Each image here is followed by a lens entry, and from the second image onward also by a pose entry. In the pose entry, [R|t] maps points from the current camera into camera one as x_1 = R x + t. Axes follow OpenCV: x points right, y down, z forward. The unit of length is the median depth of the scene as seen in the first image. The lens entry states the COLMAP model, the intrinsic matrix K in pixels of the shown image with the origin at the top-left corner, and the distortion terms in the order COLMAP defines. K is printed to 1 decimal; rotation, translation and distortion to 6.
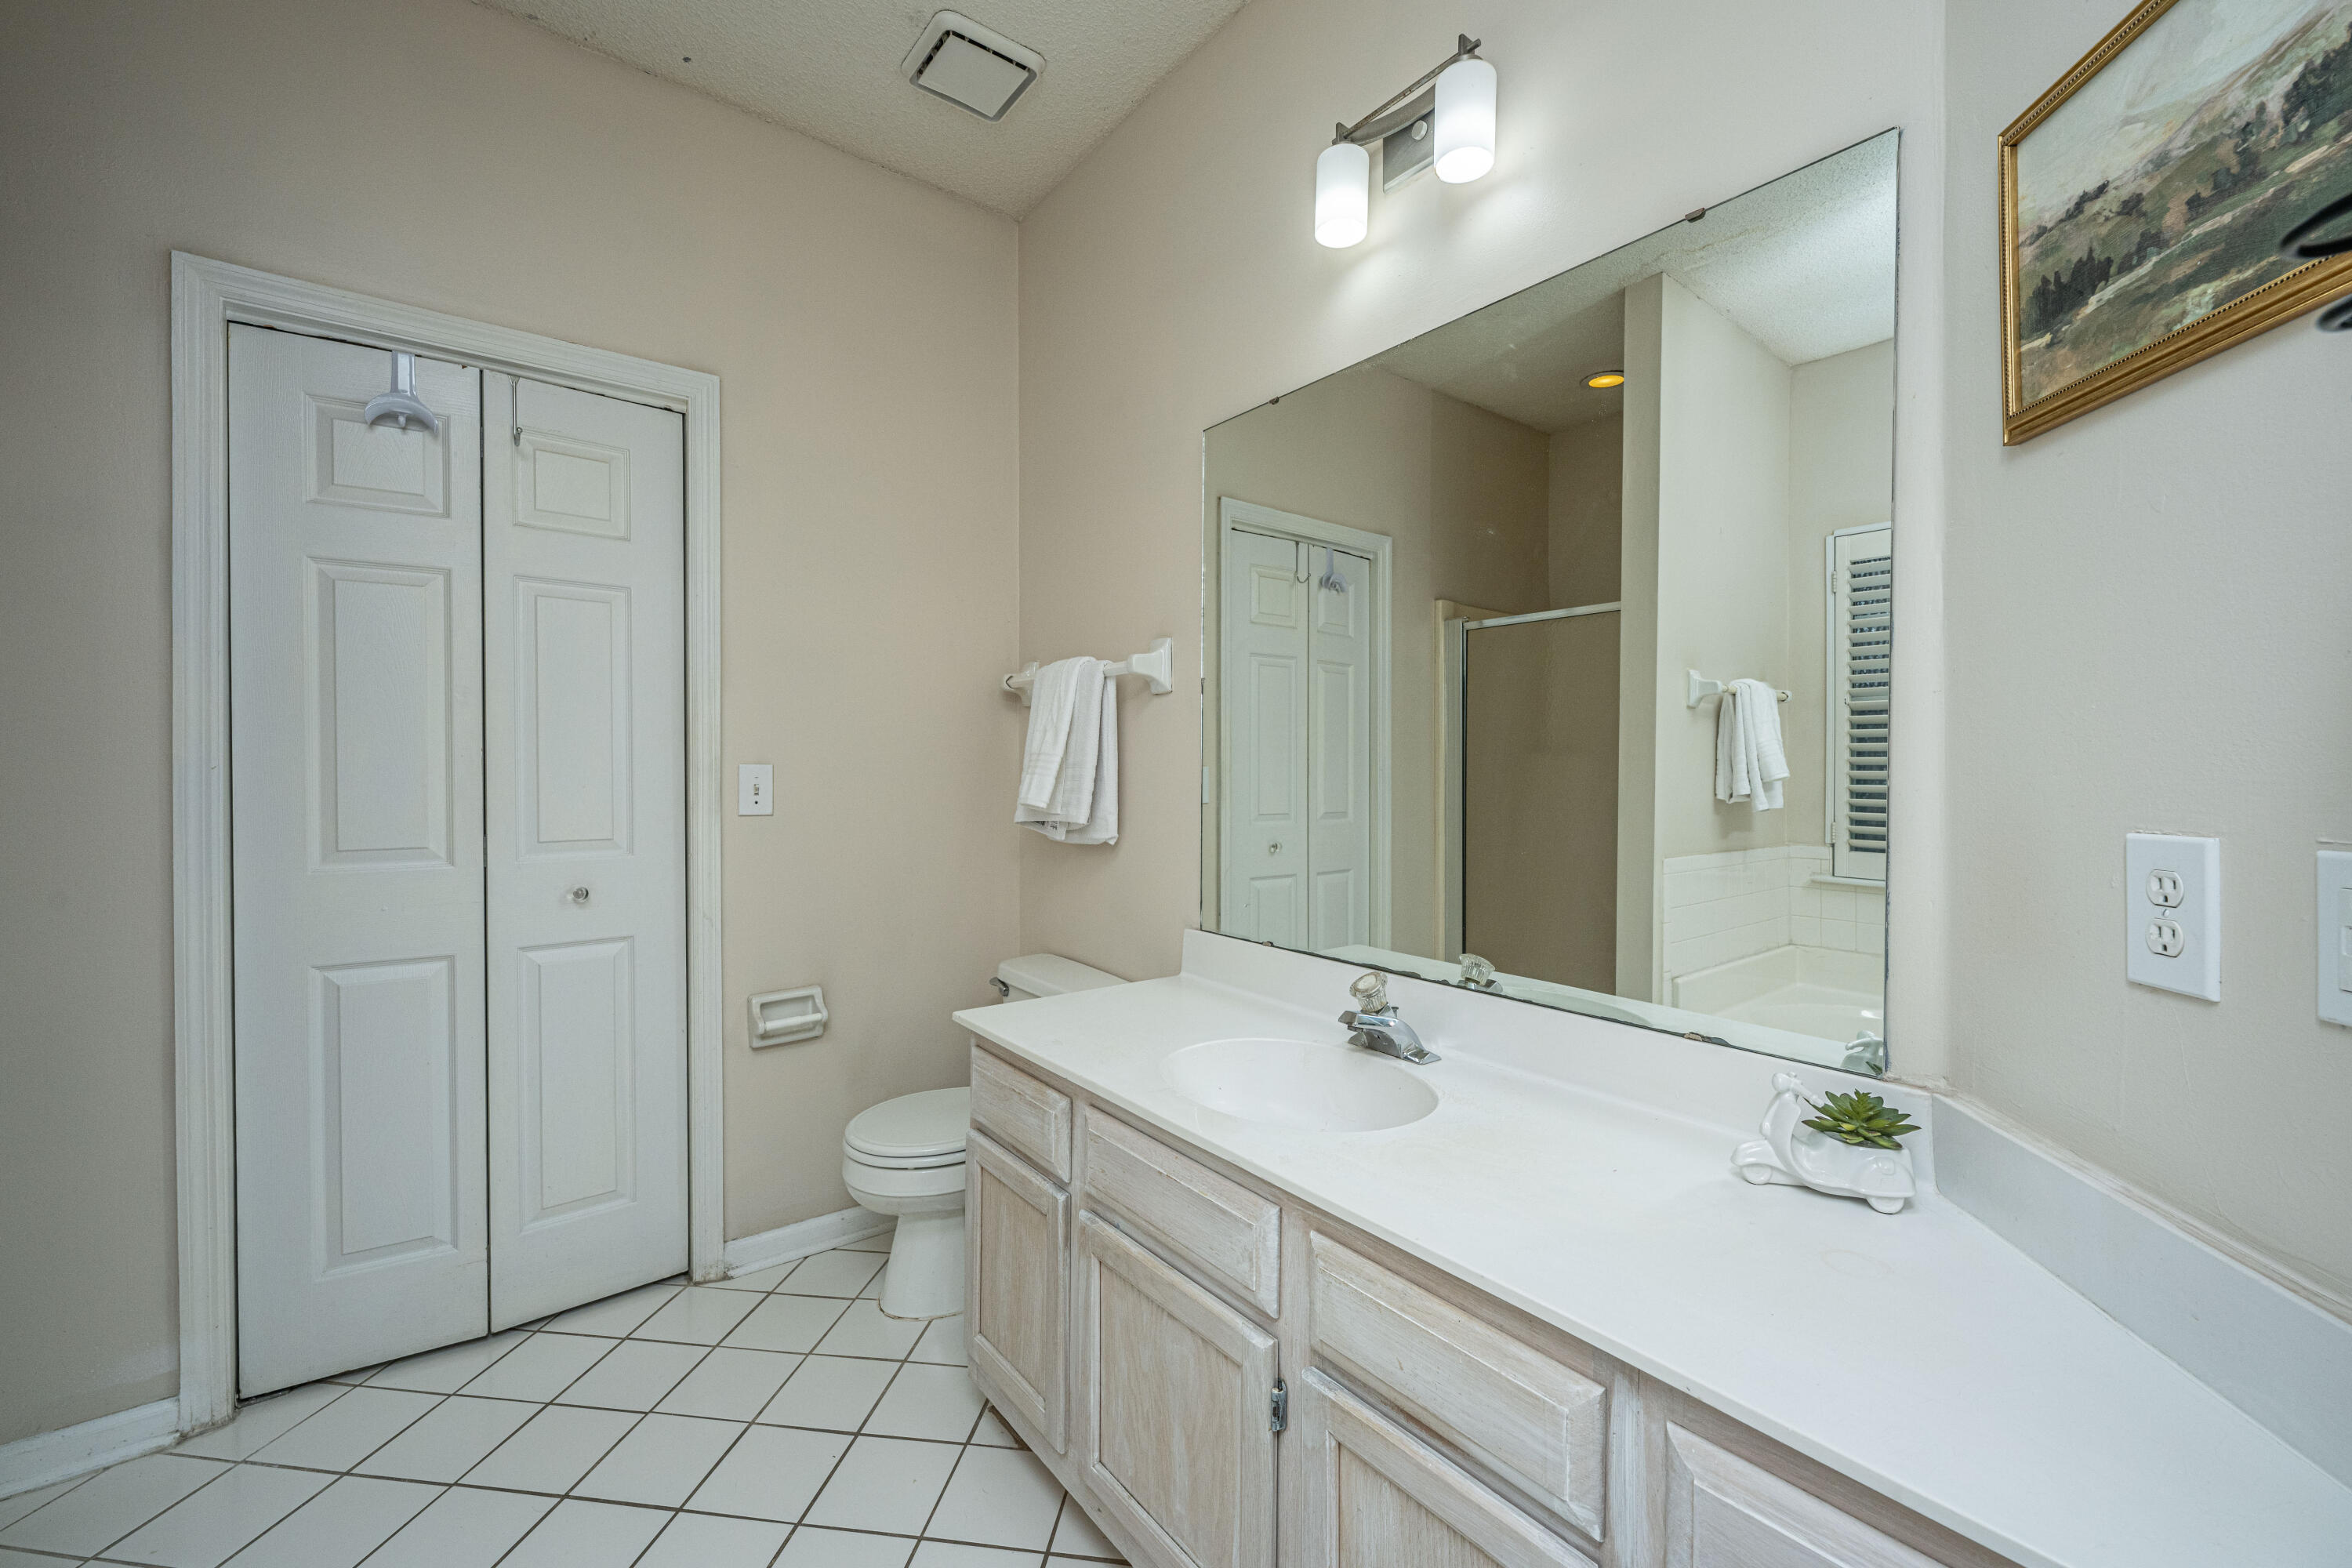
lens RADIAL K [[922.8, 0, 1182.2], [0, 922.8, 771.1], [0, 0, 1]] dist [0.001131, 0.000133]
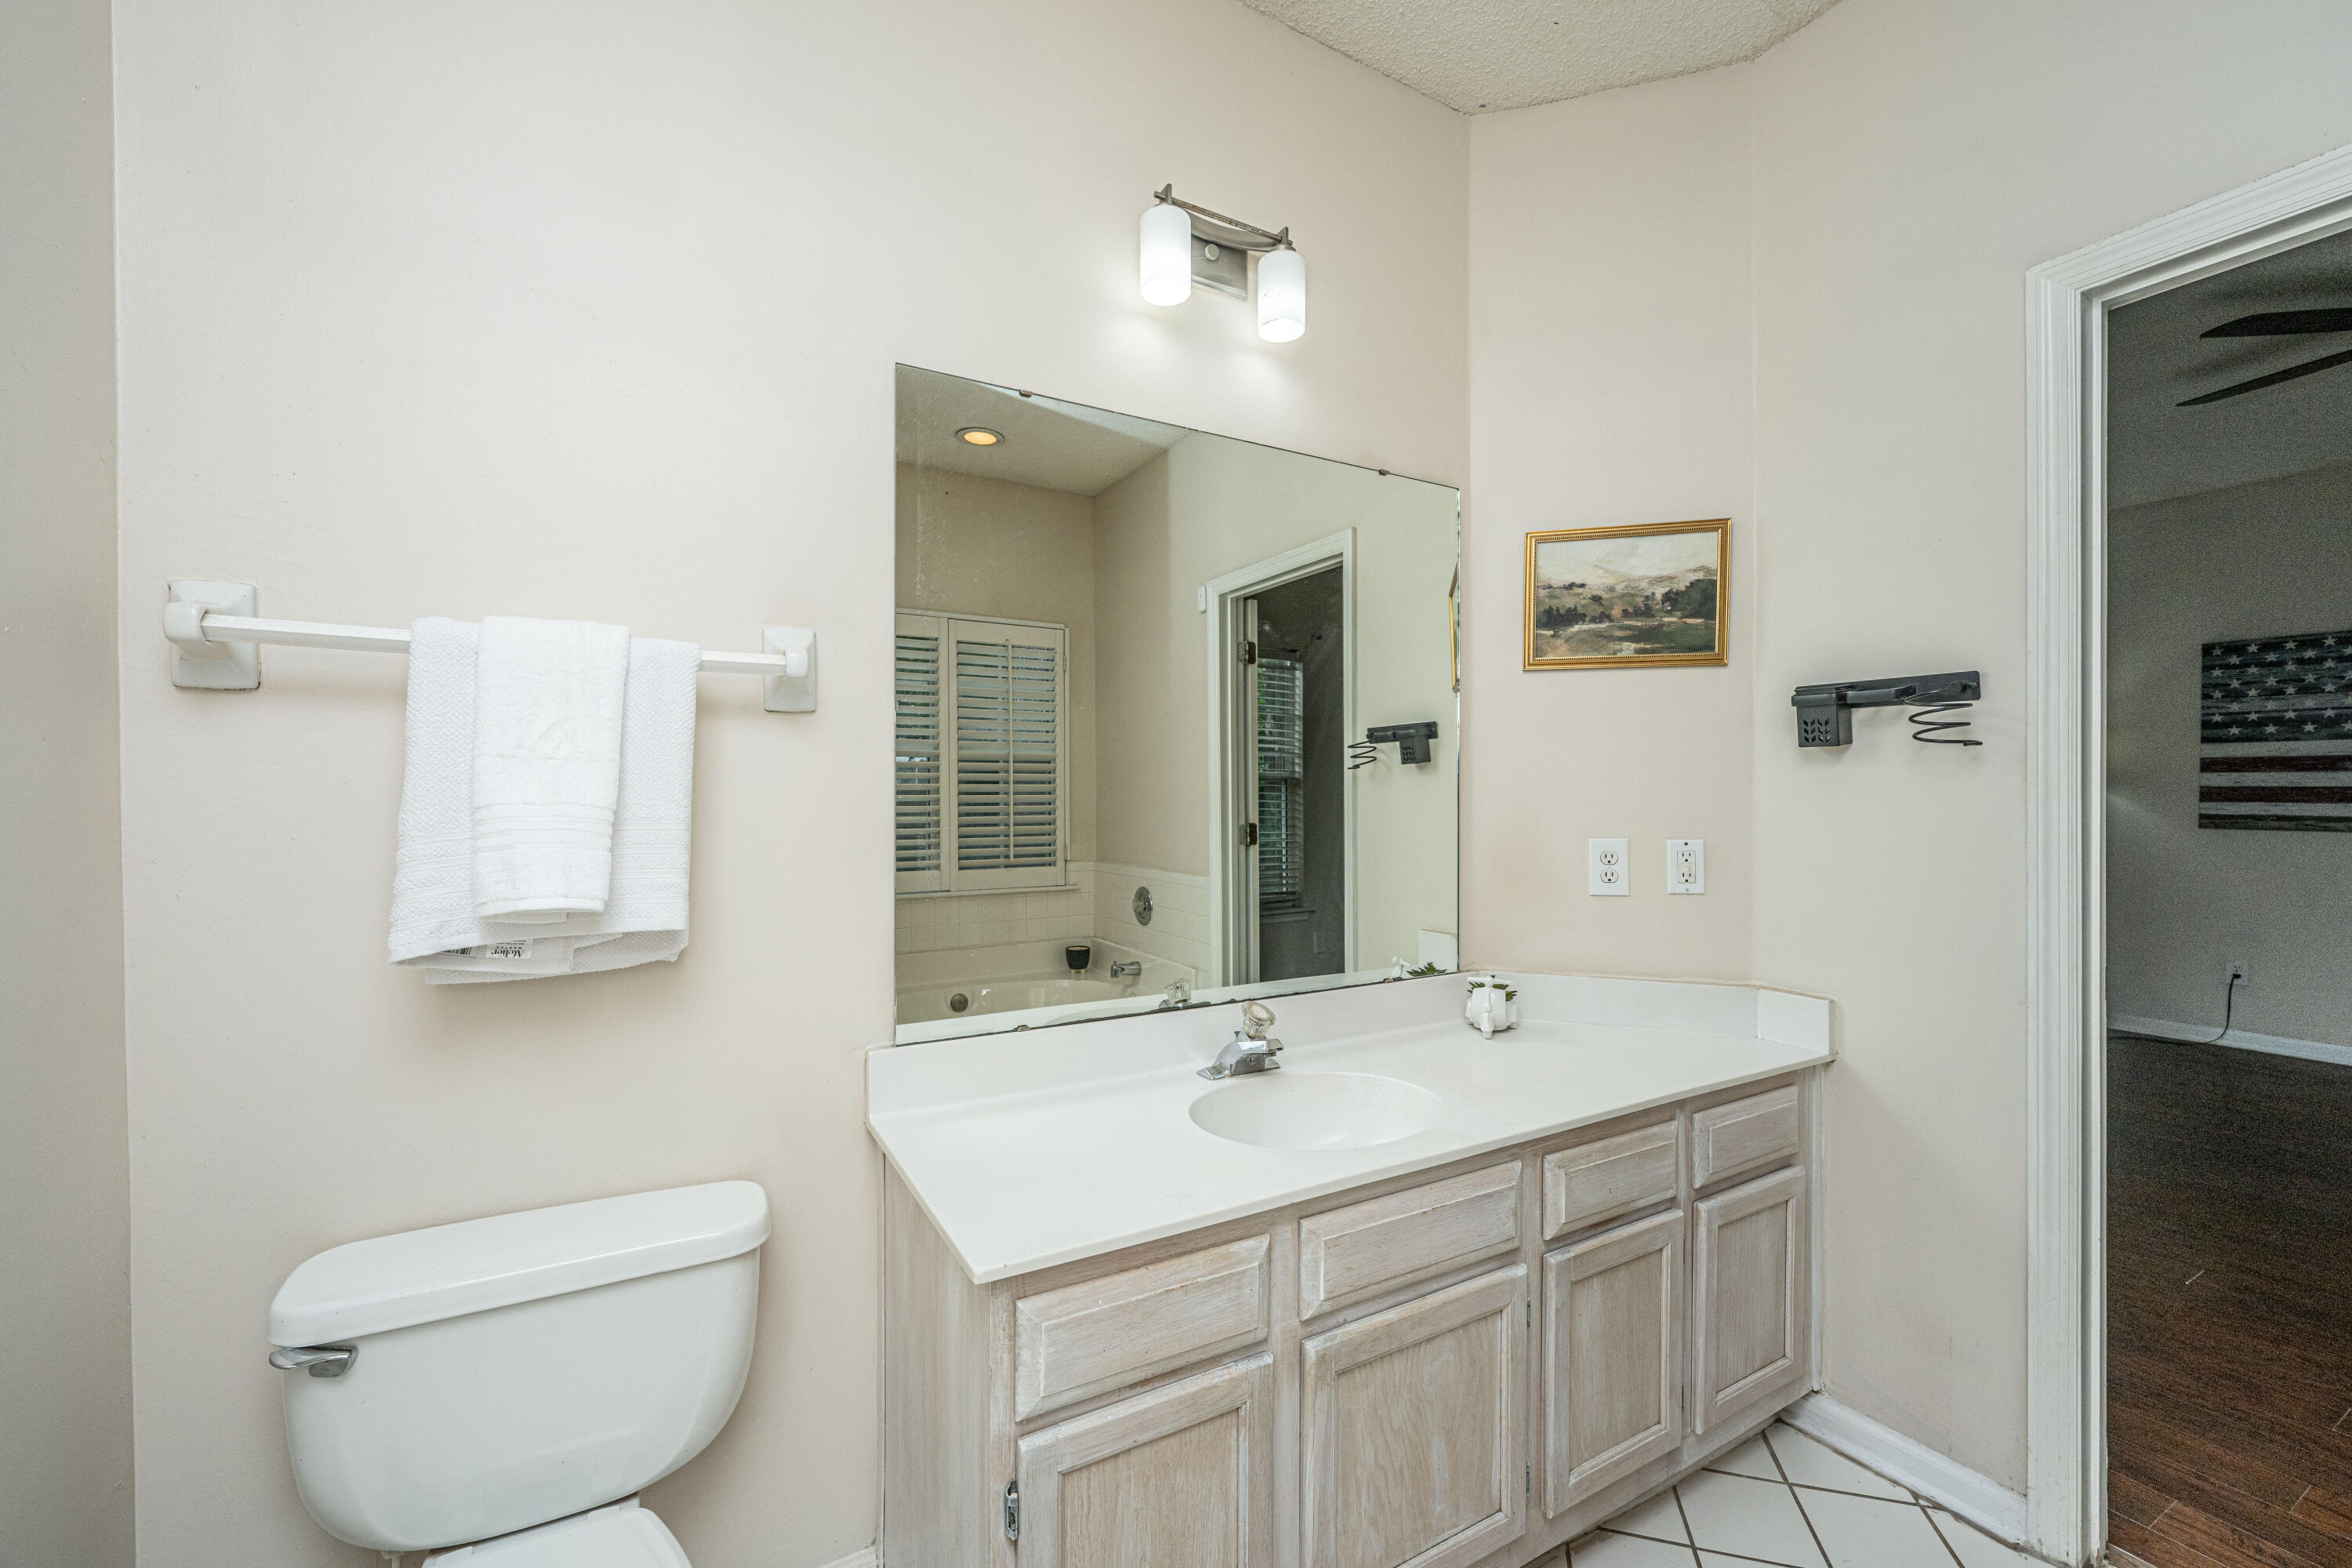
lens RADIAL K [[952.9, 0, 1184.1], [0, 952.9, 796.8], [0, 0, 1]] dist [0.000094, 0.000079]
pose [[0.148840, 0.007554, 0.988832, -1.691425], [0.010755, 0.999899, -0.009258, -0.036976], [-0.988803, 0.012013, 0.148744, 1.646766]]
